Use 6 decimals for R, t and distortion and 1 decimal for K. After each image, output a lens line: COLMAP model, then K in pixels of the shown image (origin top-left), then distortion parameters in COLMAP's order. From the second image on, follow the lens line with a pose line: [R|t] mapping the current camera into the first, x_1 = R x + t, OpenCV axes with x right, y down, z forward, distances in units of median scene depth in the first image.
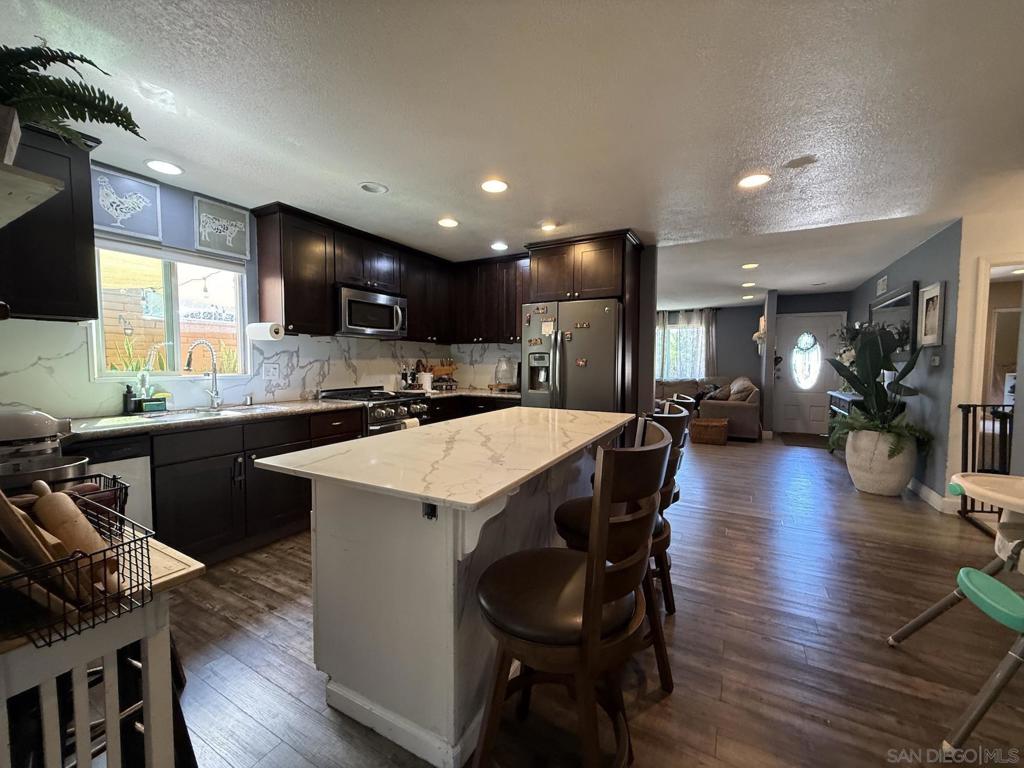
lens RADIAL K [[414.1, 0, 512.0], [0, 414.1, 384.0], [0, 0, 1]] dist [-0.001478, -0.000091]
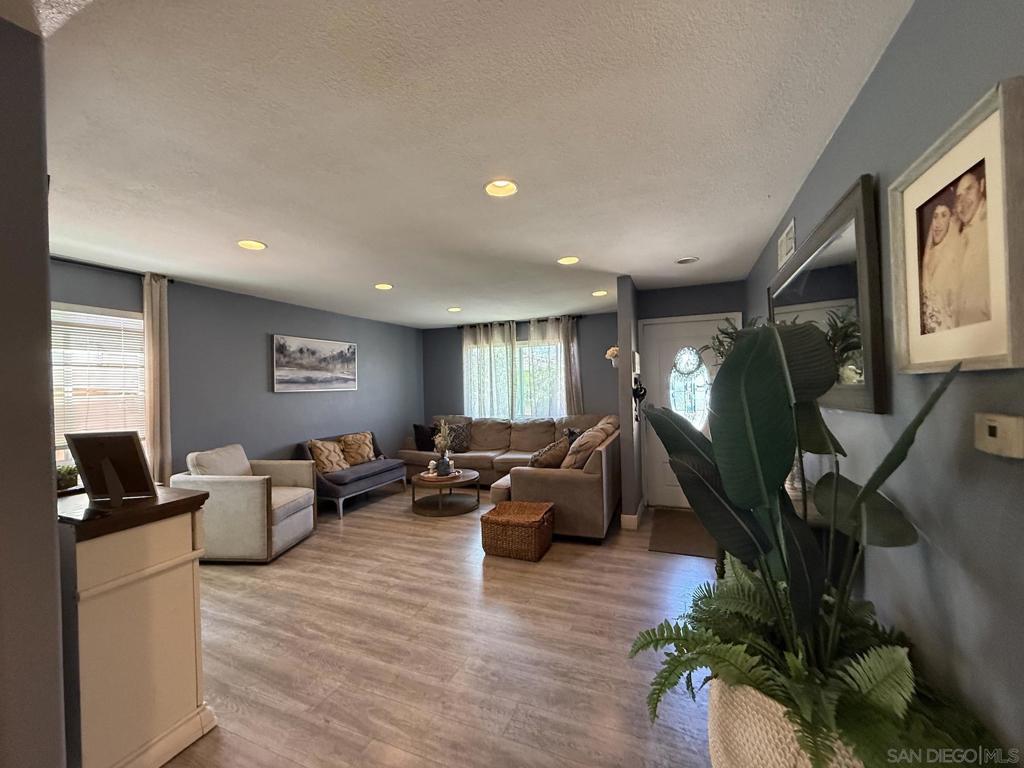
lens RADIAL K [[408.6, 0, 512.0], [0, 408.6, 384.0], [0, 0, 1]] dist [-0.000235, 0.000188]
pose [[0.993778, -0.029034, 0.107531, 0.375313], [0.035234, 0.997797, -0.056212, -0.042180], [-0.105662, 0.059651, 0.992611, 0.411271]]
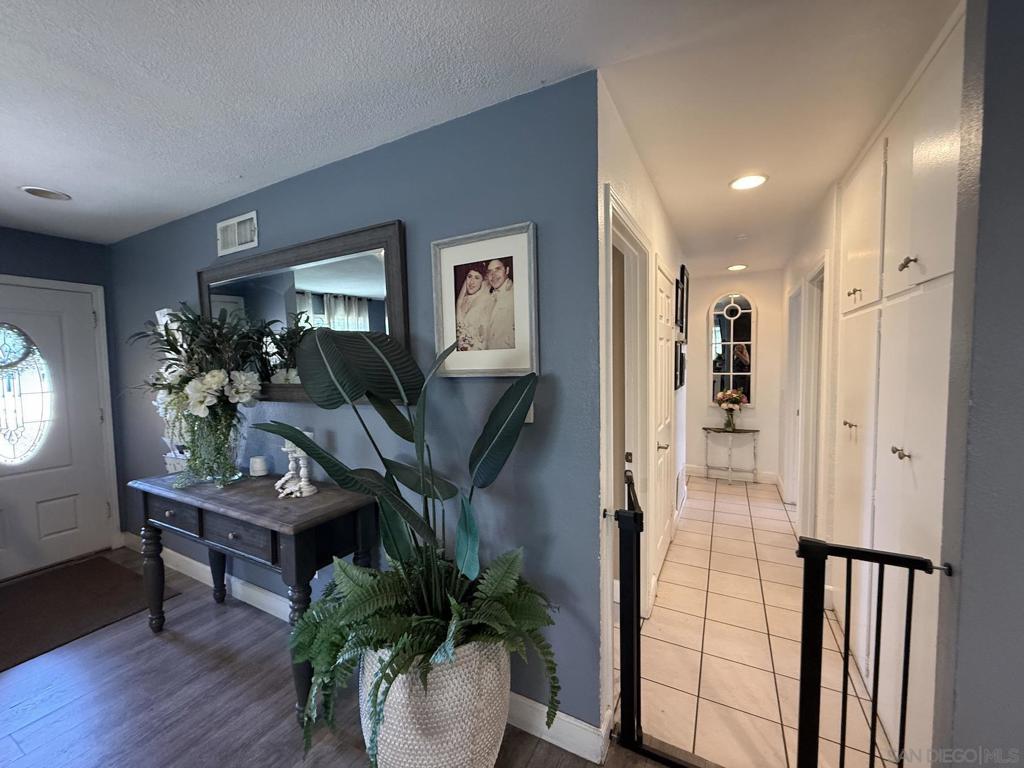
lens RADIAL K [[408.6, 0, 512.0], [0, 408.6, 384.0], [0, 0, 1]] dist [-0.000235, 0.000188]
pose [[-0.011308, -0.057551, 0.998279, 0.313663], [0.067676, 0.996009, 0.058187, -0.056337], [-0.997643, 0.068217, -0.007368, 0.516322]]
